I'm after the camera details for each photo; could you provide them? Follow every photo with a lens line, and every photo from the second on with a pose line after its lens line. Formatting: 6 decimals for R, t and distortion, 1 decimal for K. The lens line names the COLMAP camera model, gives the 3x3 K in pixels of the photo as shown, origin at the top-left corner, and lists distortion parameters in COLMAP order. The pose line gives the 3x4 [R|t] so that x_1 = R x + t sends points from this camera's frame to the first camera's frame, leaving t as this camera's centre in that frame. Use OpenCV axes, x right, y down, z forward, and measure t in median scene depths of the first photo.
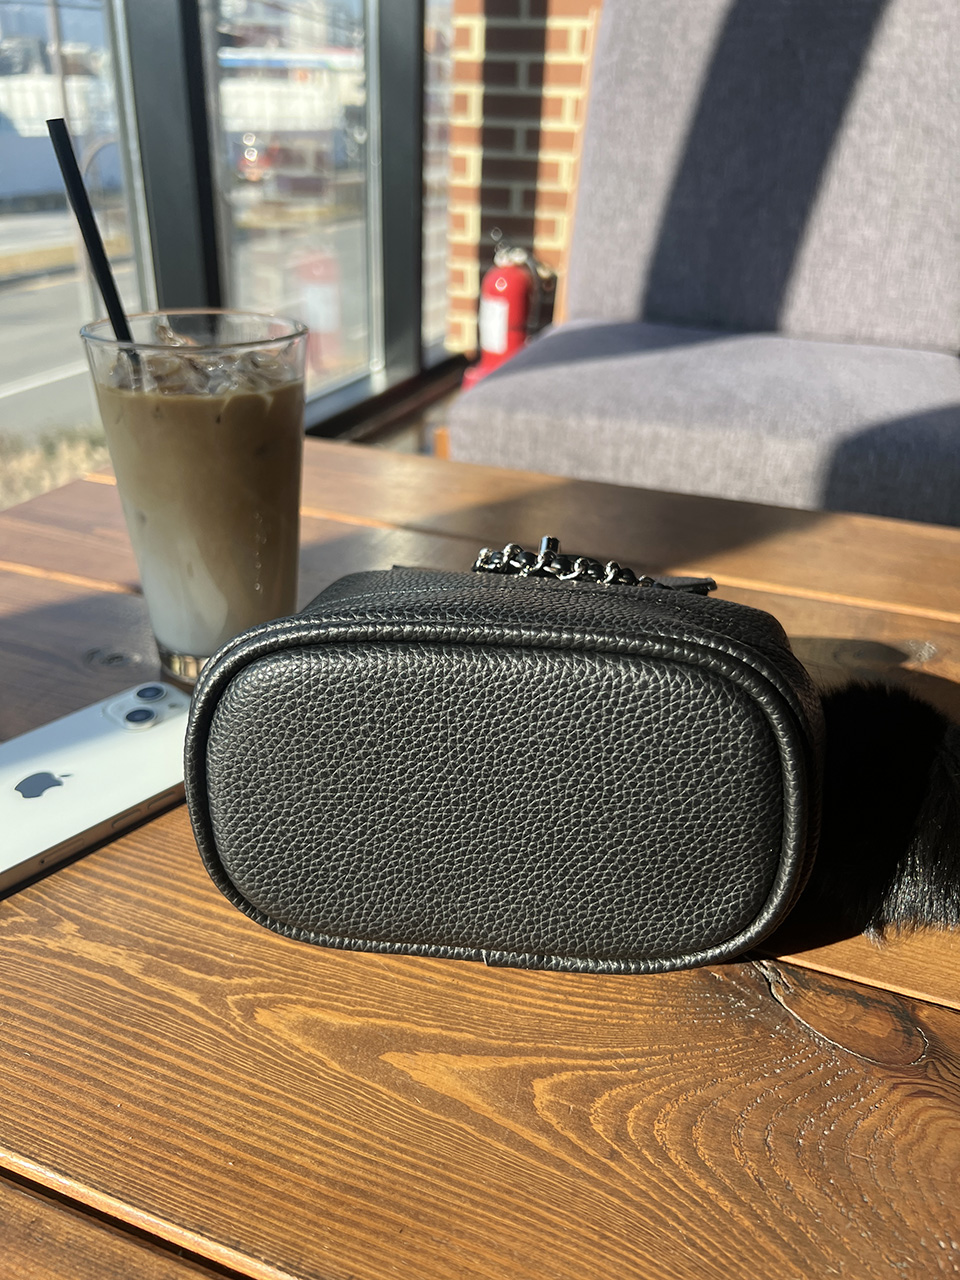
lens RADIAL K [[1021.9, 0, 484.9], [0, 1021.9, 647.7], [0, 0, 1]] dist [0.010847, -0.030626]
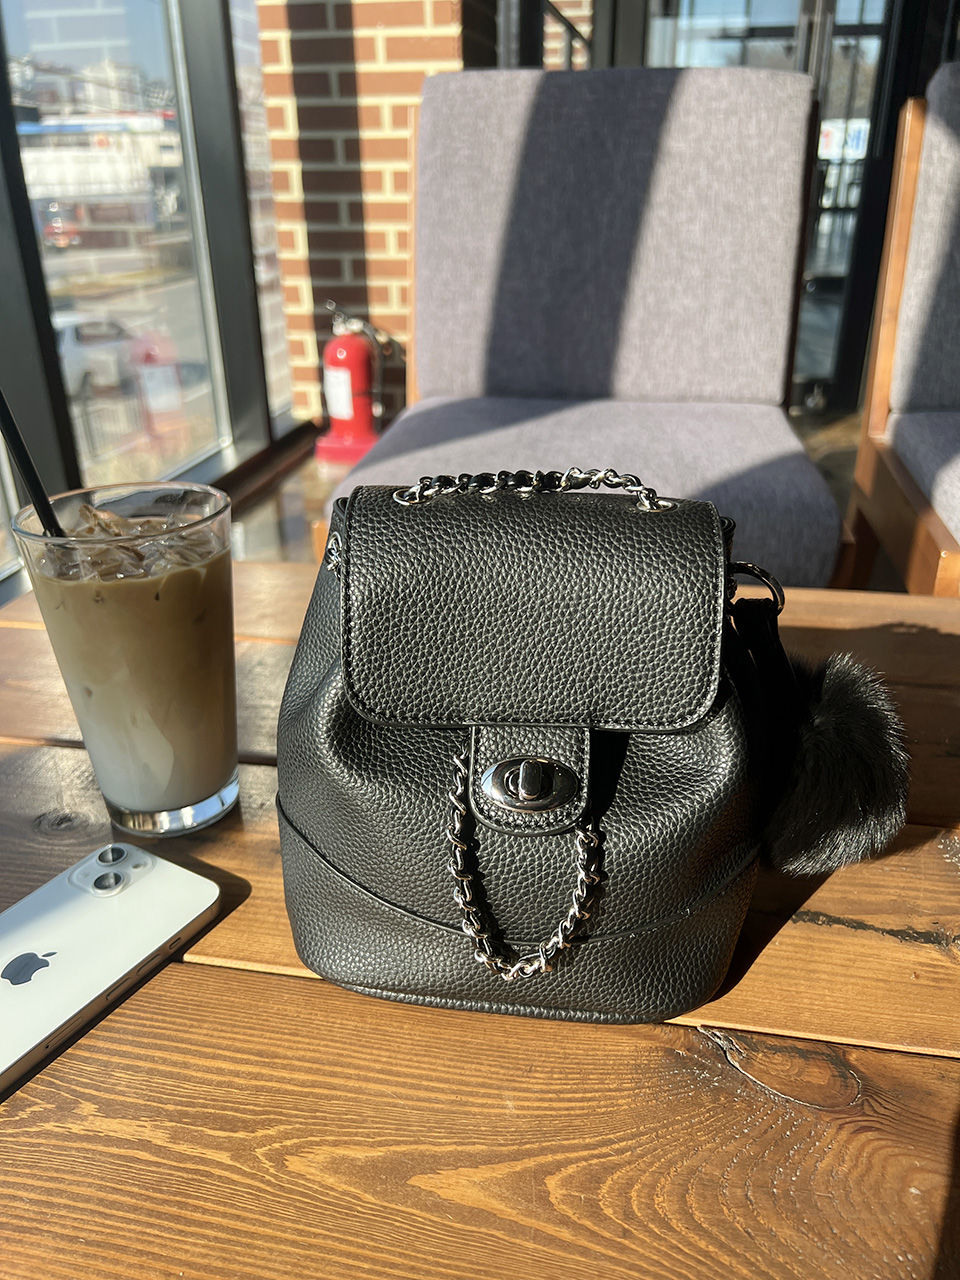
lens RADIAL K [[1021.9, 0, 495.7], [0, 1021.9, 645.4], [0, 0, 1]] dist [0.010847, -0.030626]
pose [[0.983048, -0.112439, 0.144822, -0.096071], [0.117602, 0.992678, -0.027572, -0.131090], [-0.140662, 0.044136, 0.989073, -0.136712]]
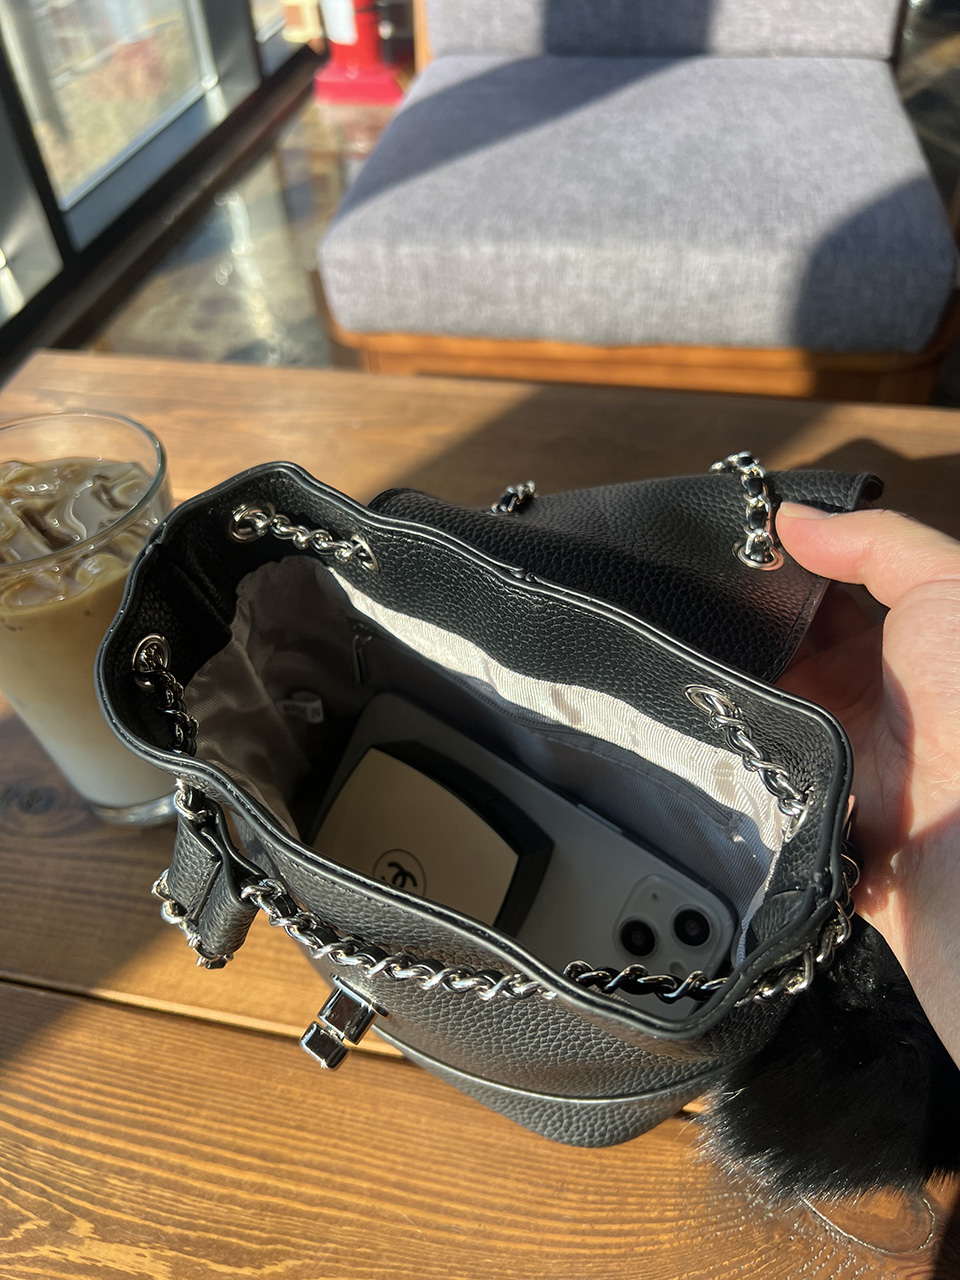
lens RADIAL K [[1021.9, 0, 484.1], [0, 1021.9, 646.9], [0, 0, 1]] dist [0.010847, -0.030626]
pose [[0.985913, -0.160215, 0.048038, 0.016597], [0.136607, 0.937019, 0.321455, -0.542391], [-0.096514, -0.310364, 0.945706, 0.219958]]
